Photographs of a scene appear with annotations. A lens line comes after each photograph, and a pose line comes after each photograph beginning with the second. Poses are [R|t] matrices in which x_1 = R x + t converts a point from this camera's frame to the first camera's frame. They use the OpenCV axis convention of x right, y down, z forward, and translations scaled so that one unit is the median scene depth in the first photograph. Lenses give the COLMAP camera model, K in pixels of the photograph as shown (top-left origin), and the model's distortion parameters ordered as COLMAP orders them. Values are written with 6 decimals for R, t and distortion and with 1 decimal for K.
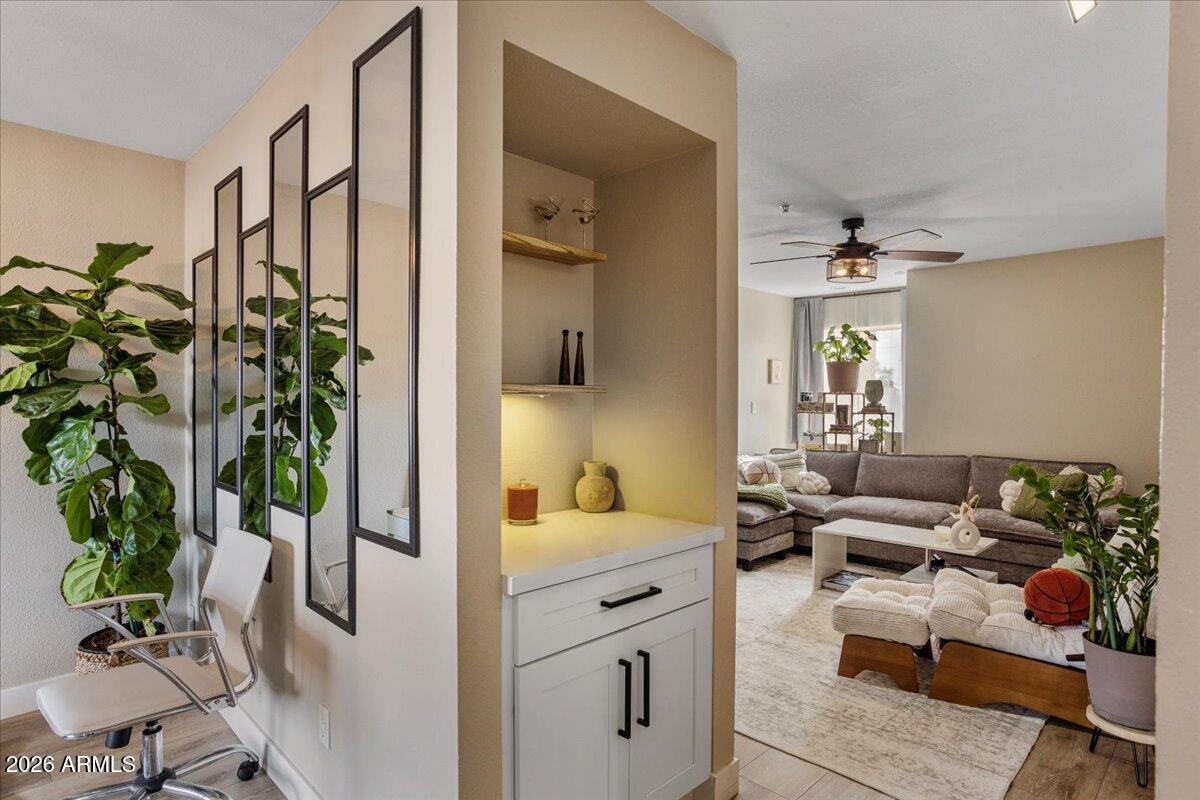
lens RADIAL K [[648.3, 0, 602.2], [0, 648.3, 422.5], [0, 0, 1]] dist [-0.001225, 0.028525]
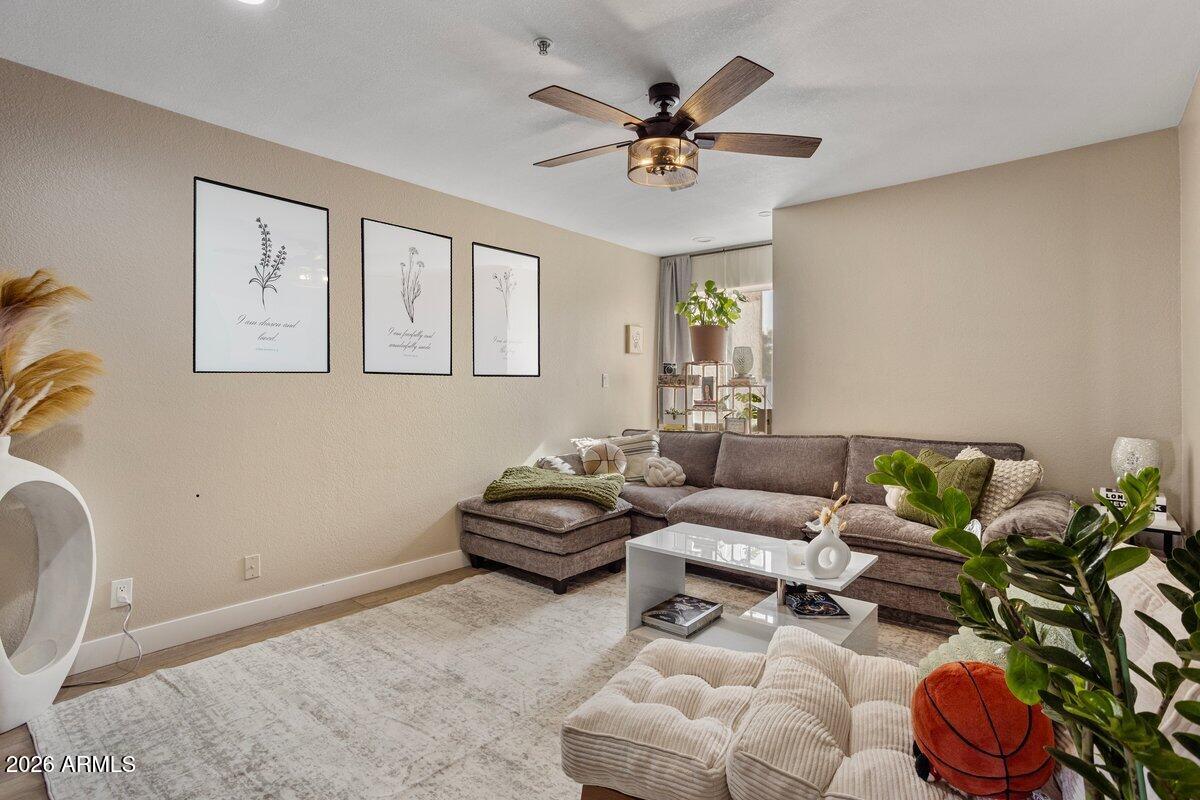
lens RADIAL K [[605.3, 0, 576.1], [0, 605.3, 394.9], [0, 0, 1]] dist [-0.022022, 0.028524]
pose [[0.997943, -0.003796, 0.063995, 0.188542], [0.005190, 0.999752, -0.021643, 0.015635], [-0.063897, 0.021931, 0.997716, 0.286991]]
